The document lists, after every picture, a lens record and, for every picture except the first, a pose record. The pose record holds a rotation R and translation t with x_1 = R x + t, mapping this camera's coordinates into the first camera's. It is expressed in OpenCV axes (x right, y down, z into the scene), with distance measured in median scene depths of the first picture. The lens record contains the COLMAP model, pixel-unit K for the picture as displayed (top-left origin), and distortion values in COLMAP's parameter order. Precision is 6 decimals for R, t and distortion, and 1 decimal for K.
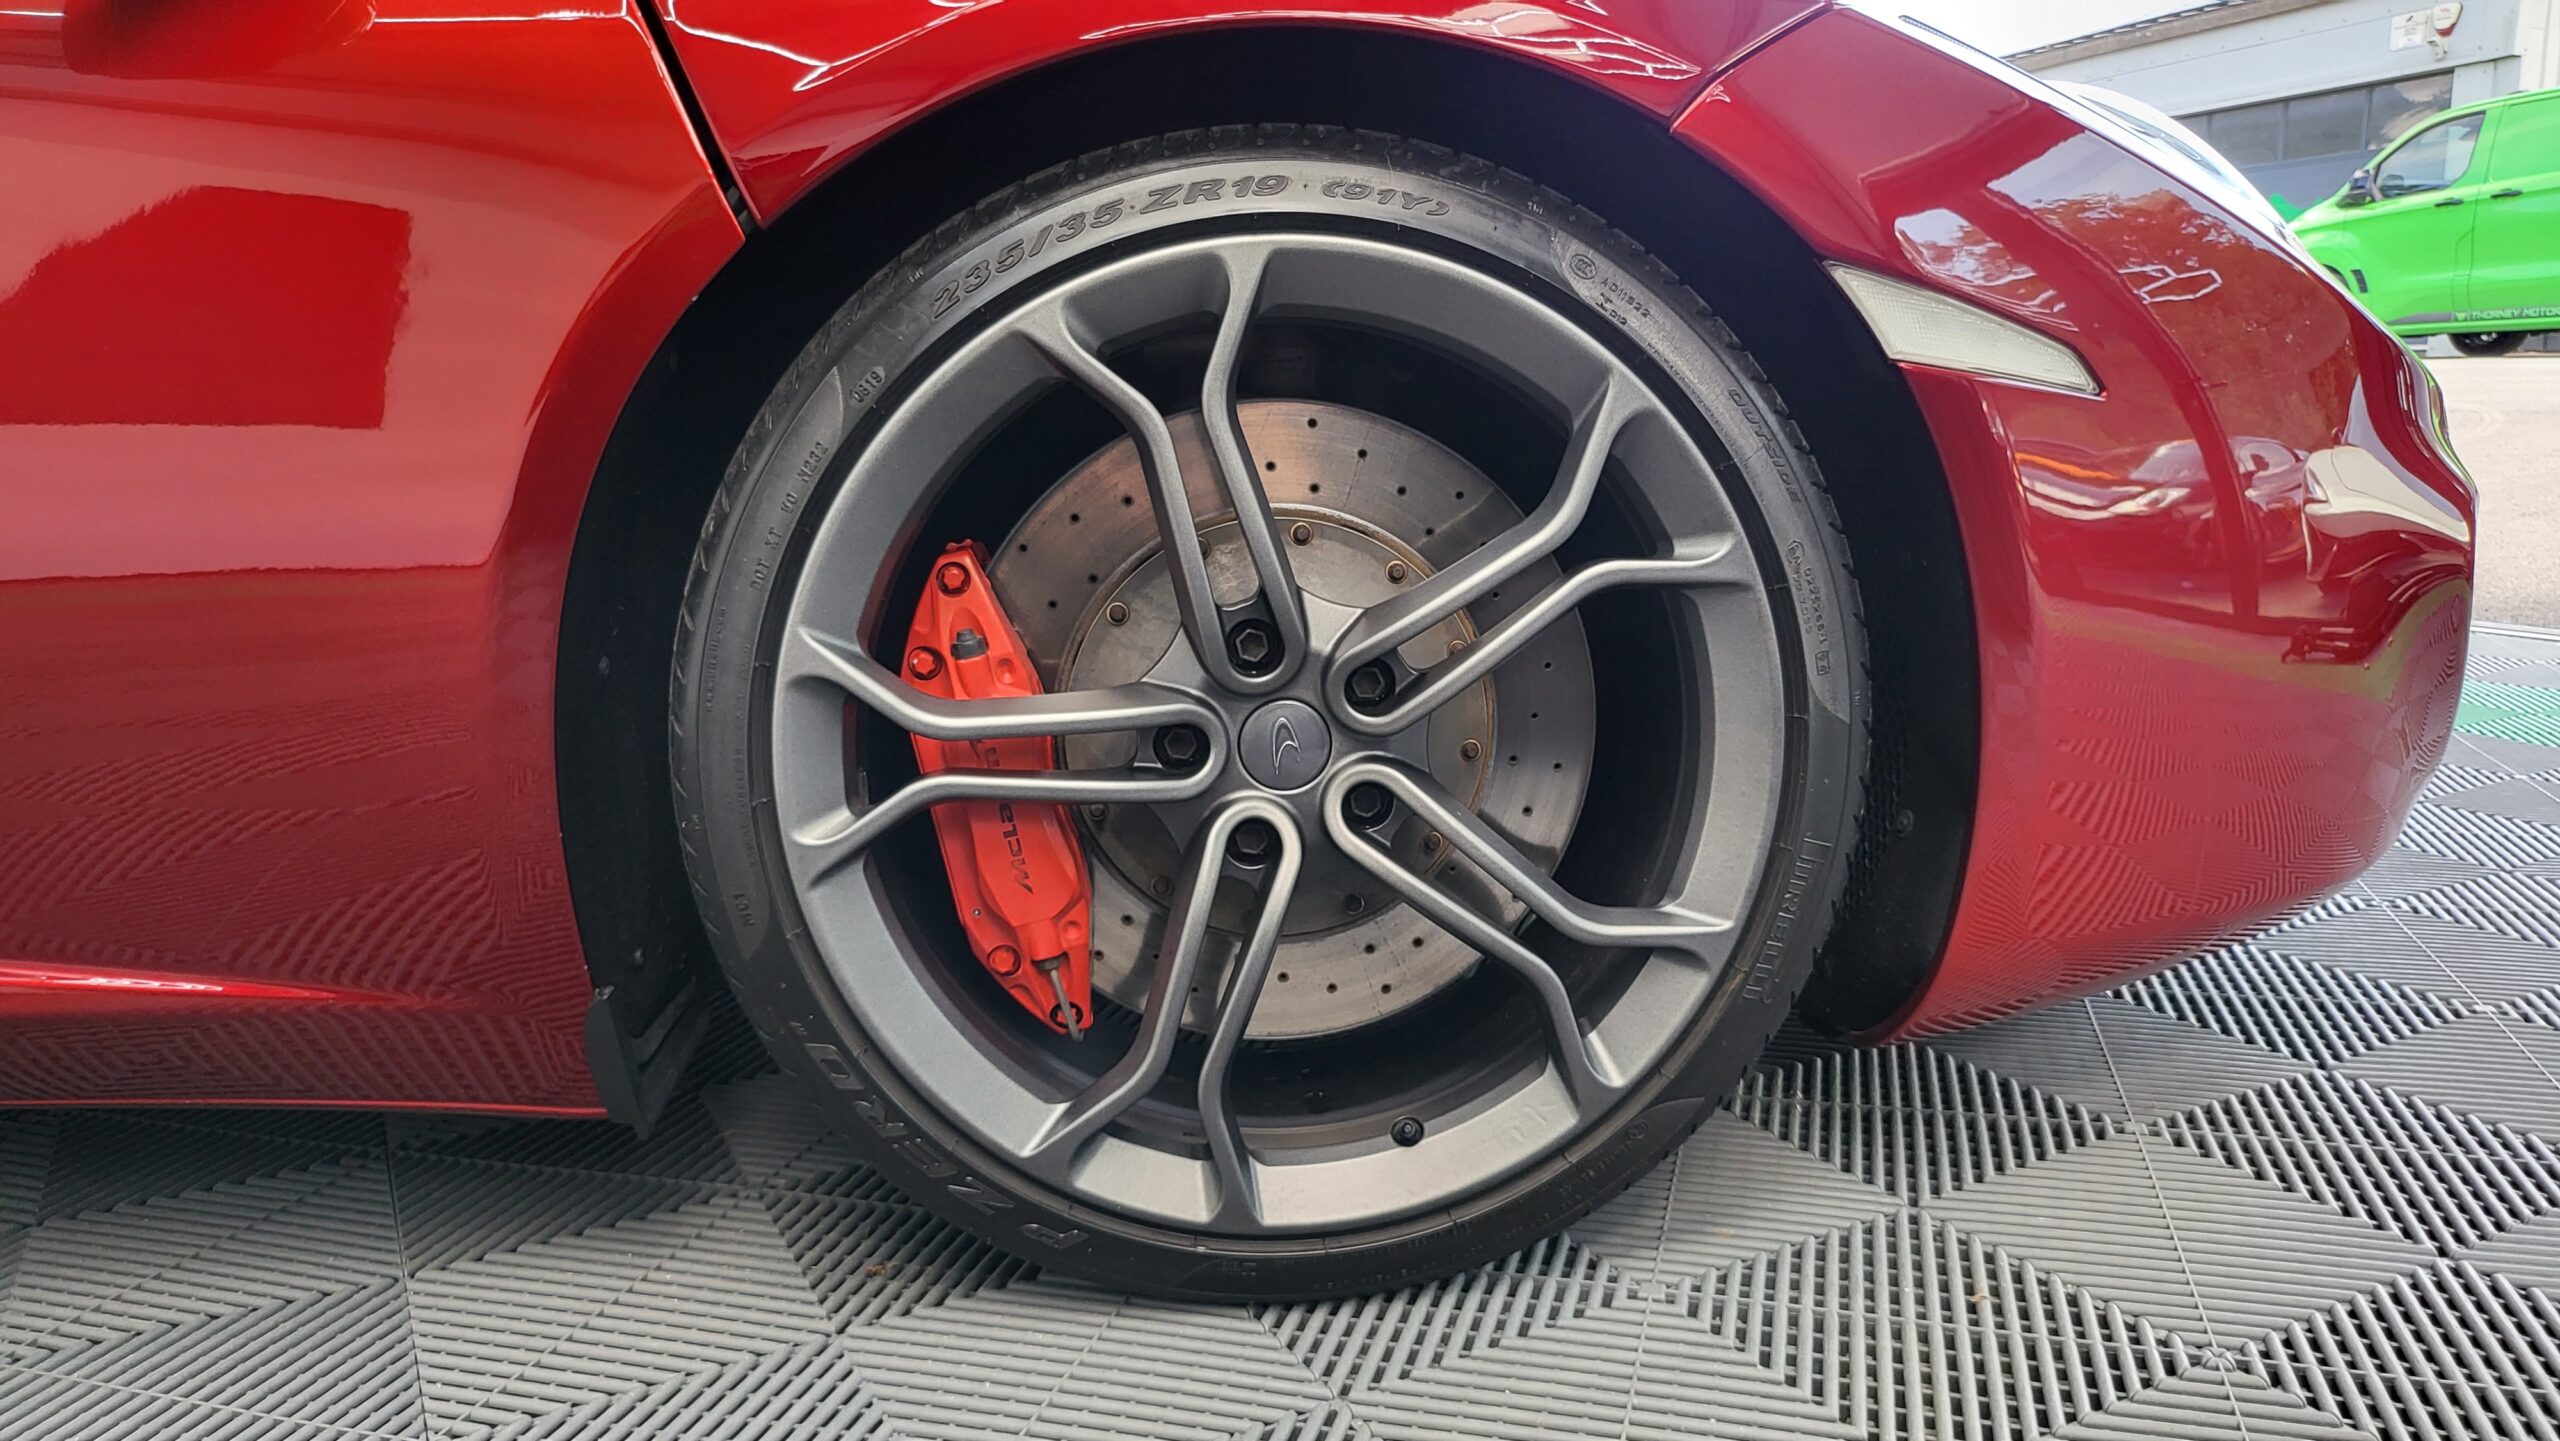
lens RADIAL K [[1775.3, 0, 1305.3], [0, 1775.3, 718.1], [0, 0, 1]] dist [0.038654, -0.041945]
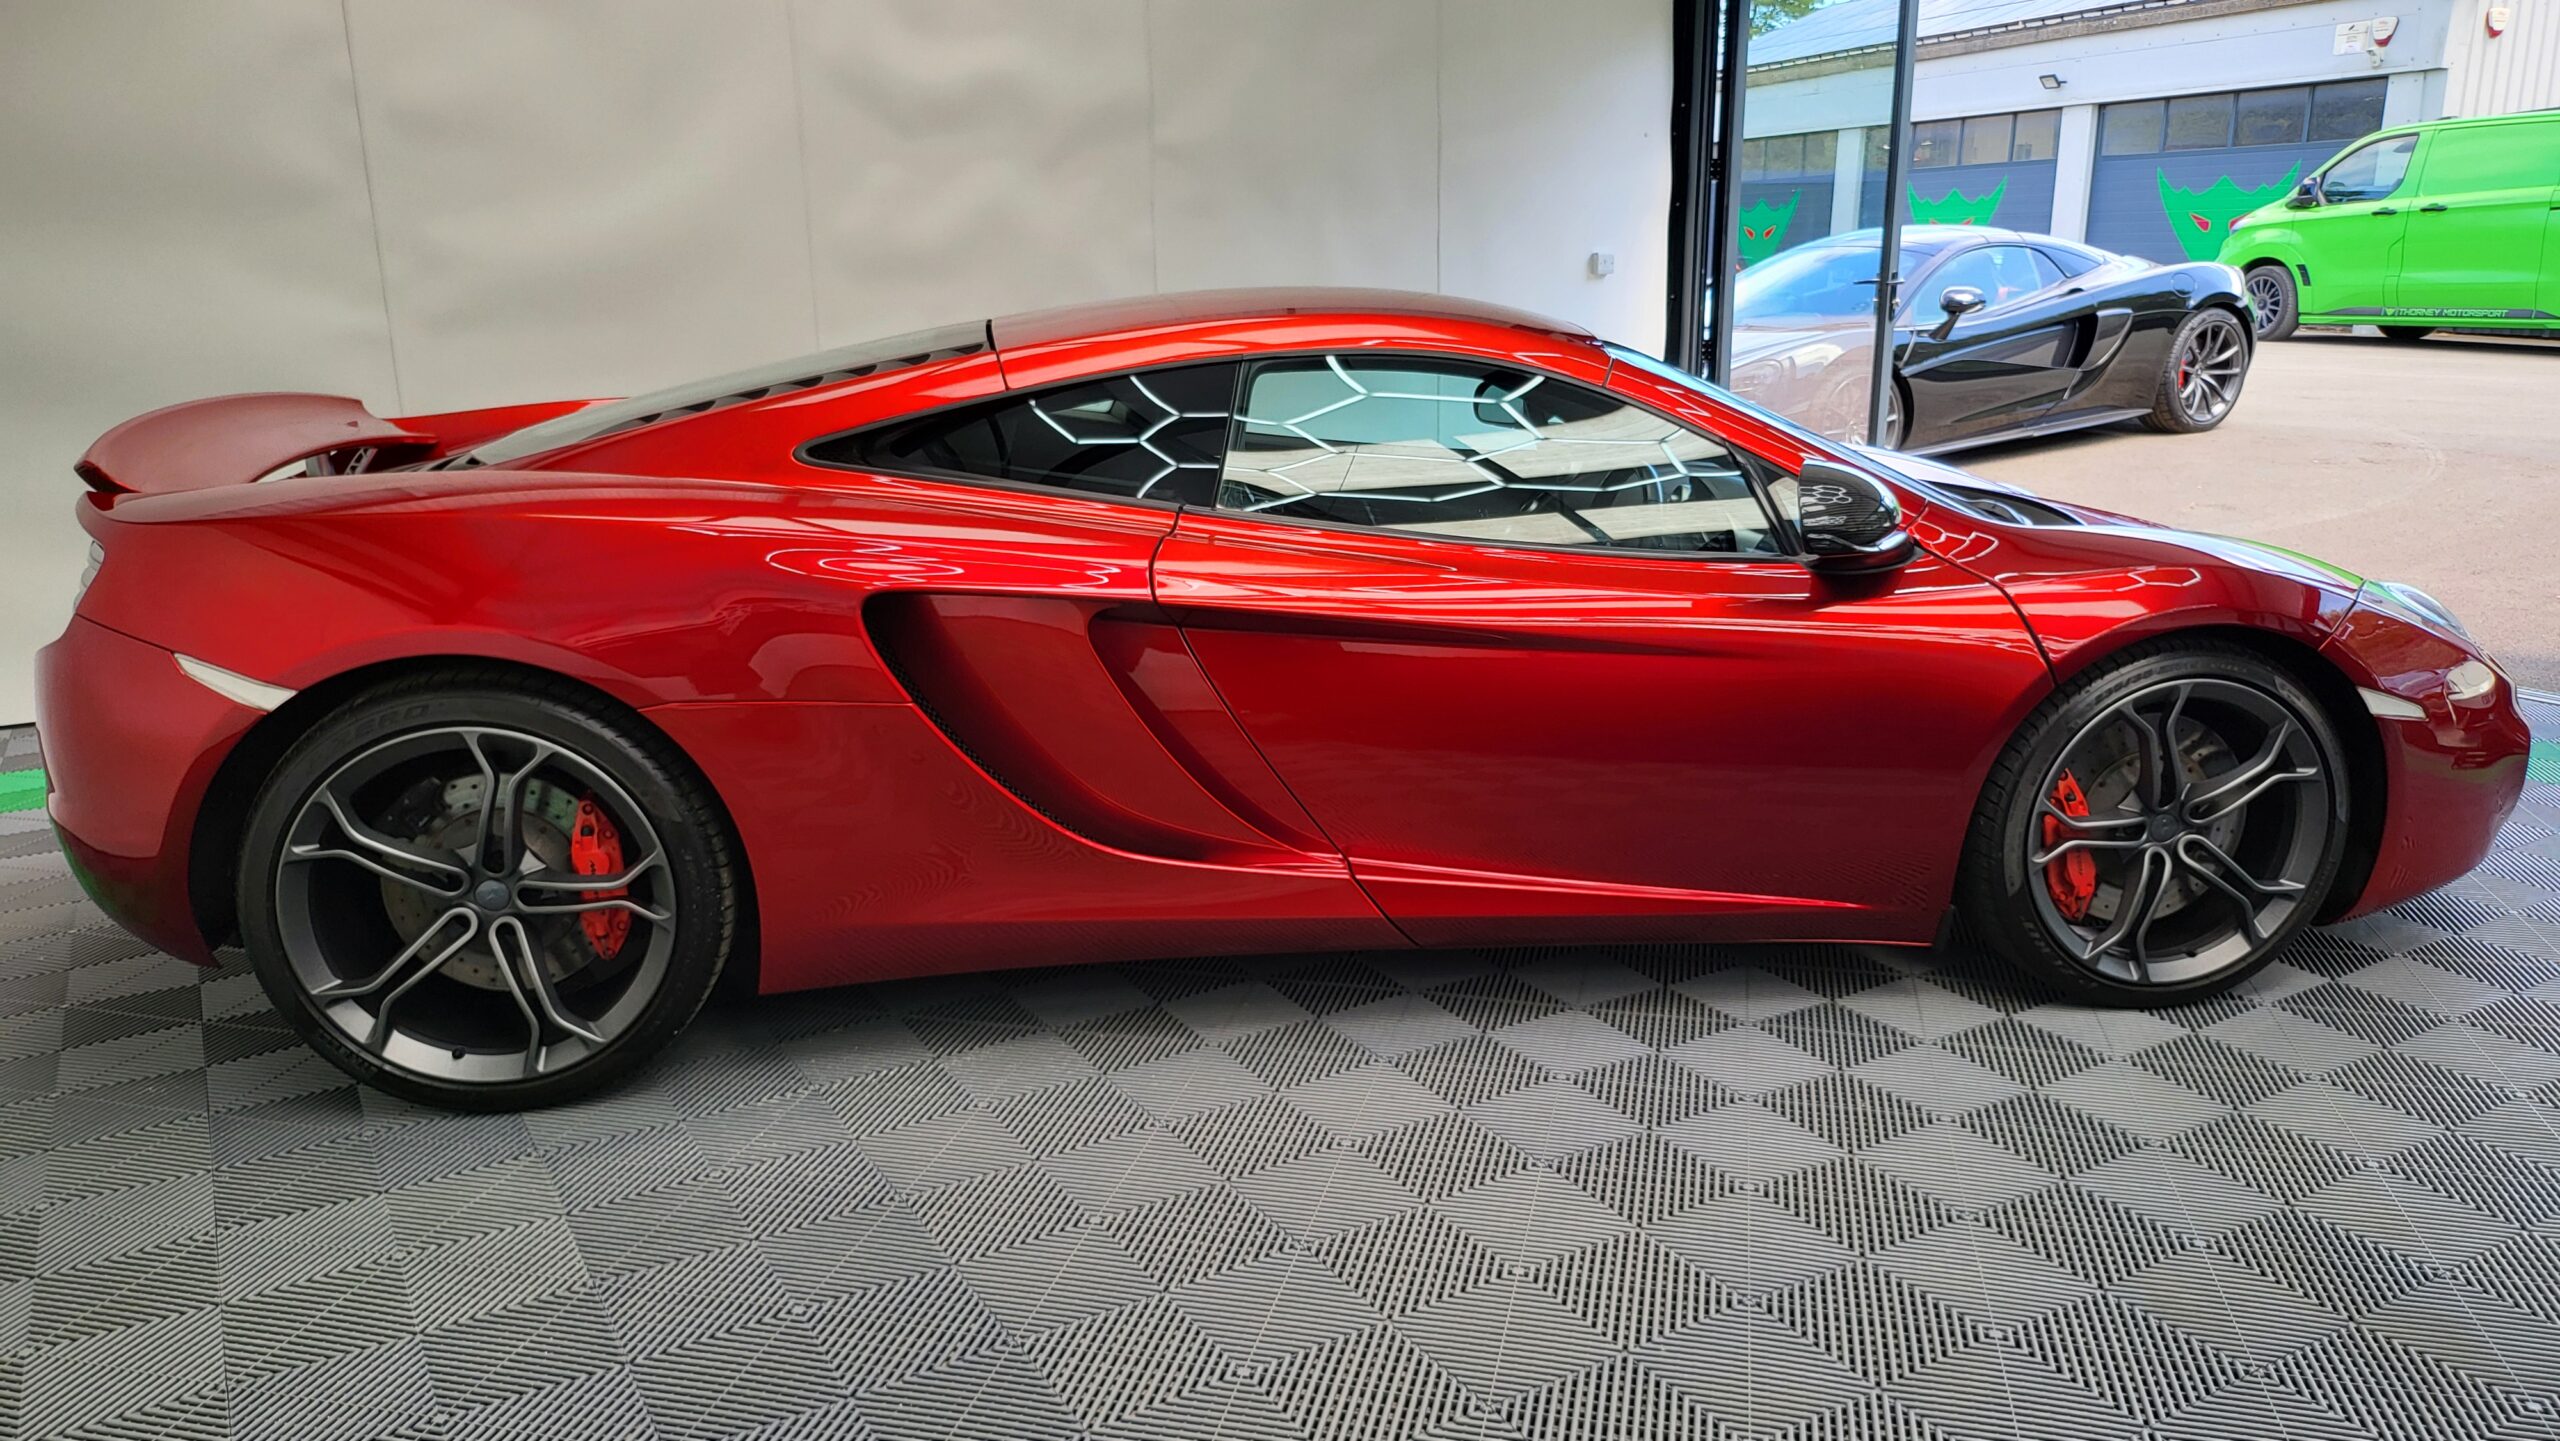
lens RADIAL K [[1775.3, 0, 1305.3], [0, 1775.3, 718.1], [0, 0, 1]] dist [0.038654, -0.041945]
pose [[0.998765, 0.005322, 0.049390, -1.614609], [-0.008126, 0.998355, 0.056751, -0.332106], [-0.049007, -0.057082, 0.997166, -1.961527]]
